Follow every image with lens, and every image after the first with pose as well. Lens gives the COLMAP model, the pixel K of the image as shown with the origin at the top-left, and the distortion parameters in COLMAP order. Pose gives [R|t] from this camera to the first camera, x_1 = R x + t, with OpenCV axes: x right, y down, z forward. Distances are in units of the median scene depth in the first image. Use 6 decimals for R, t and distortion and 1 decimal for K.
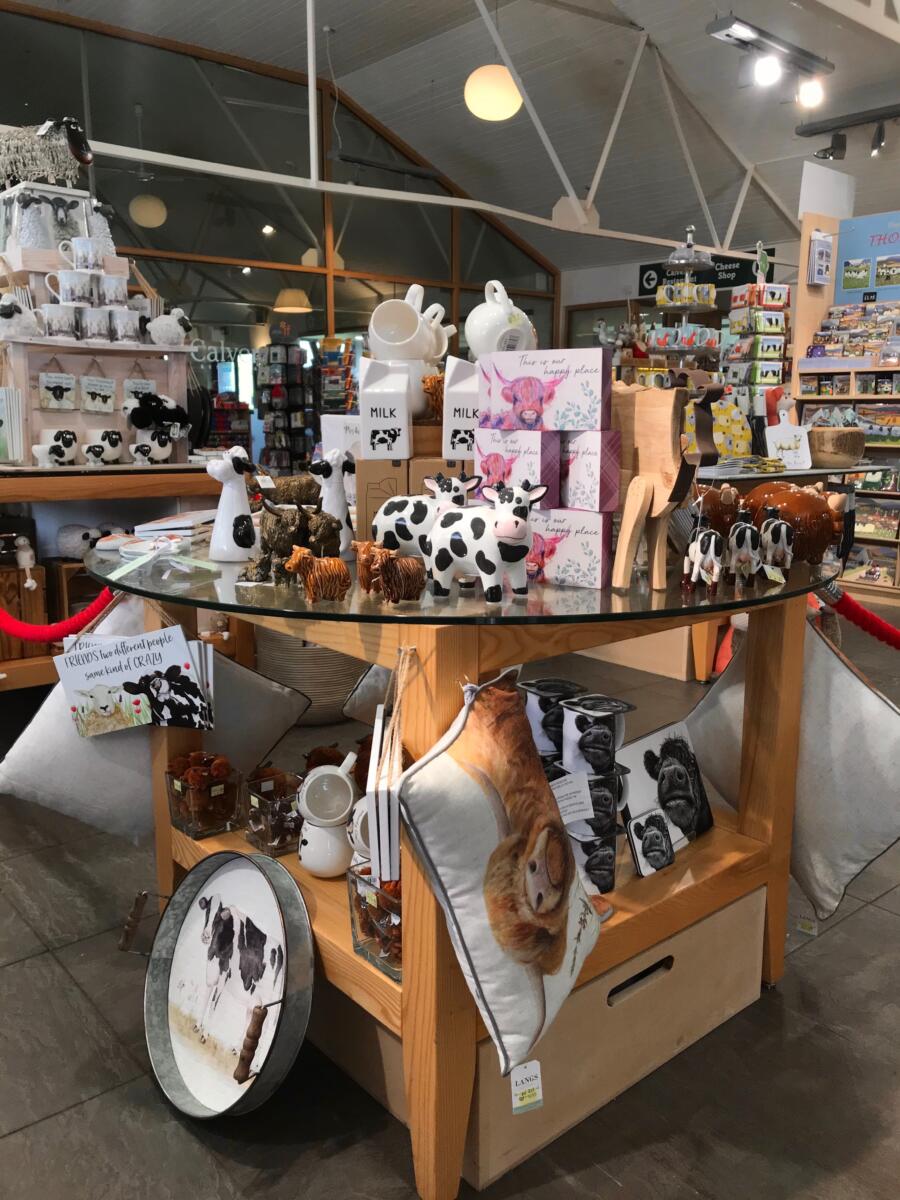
lens RADIAL K [[988.2, 0, 453.4], [0, 988.2, 598.9], [0, 0, 1]] dist [-0.004054, 0.017078]
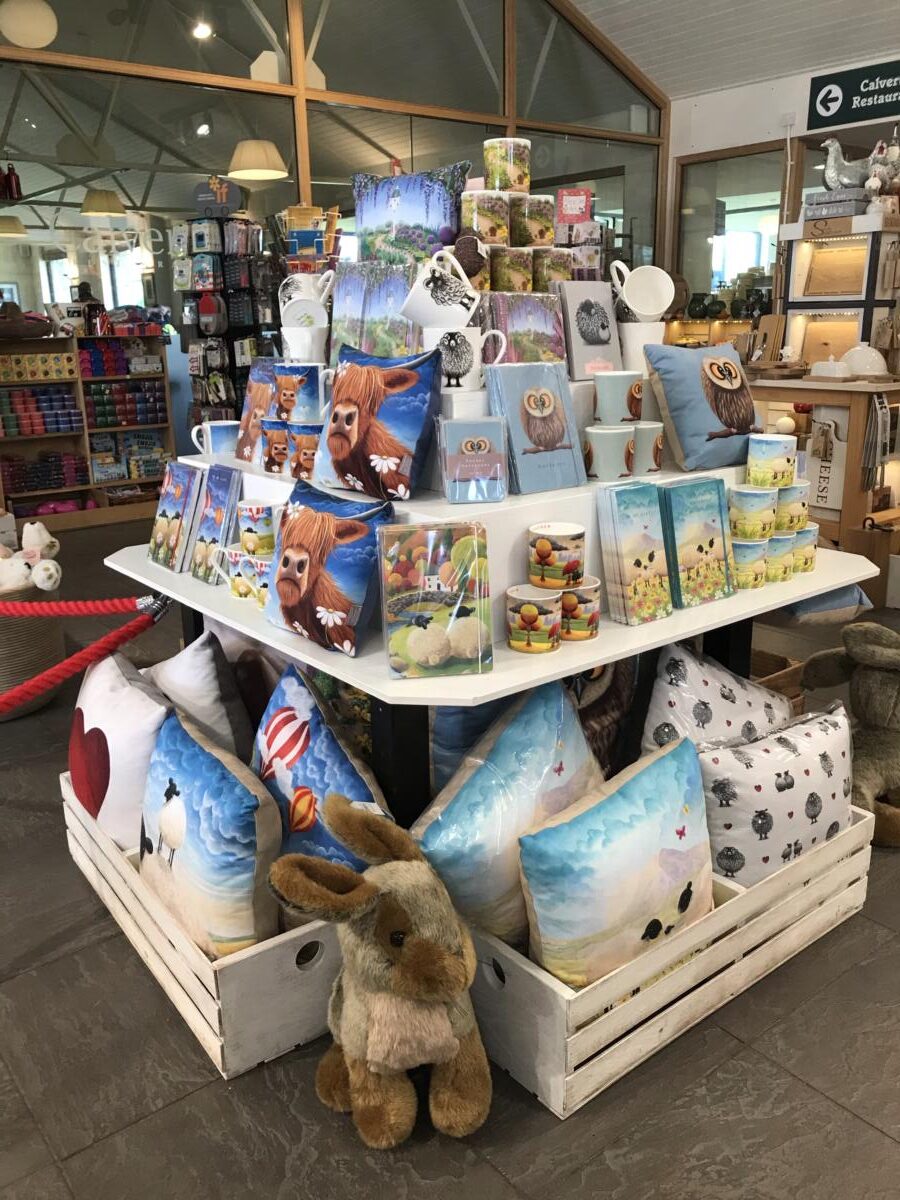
lens RADIAL K [[988.2, 0, 440.3], [0, 988.2, 593.3], [0, 0, 1]] dist [-0.004054, 0.017078]
pose [[0.998841, -0.010668, -0.046927, -0.017906], [0.014592, 0.996352, 0.084079, -0.084993], [0.045858, -0.084666, 0.995354, 0.404217]]
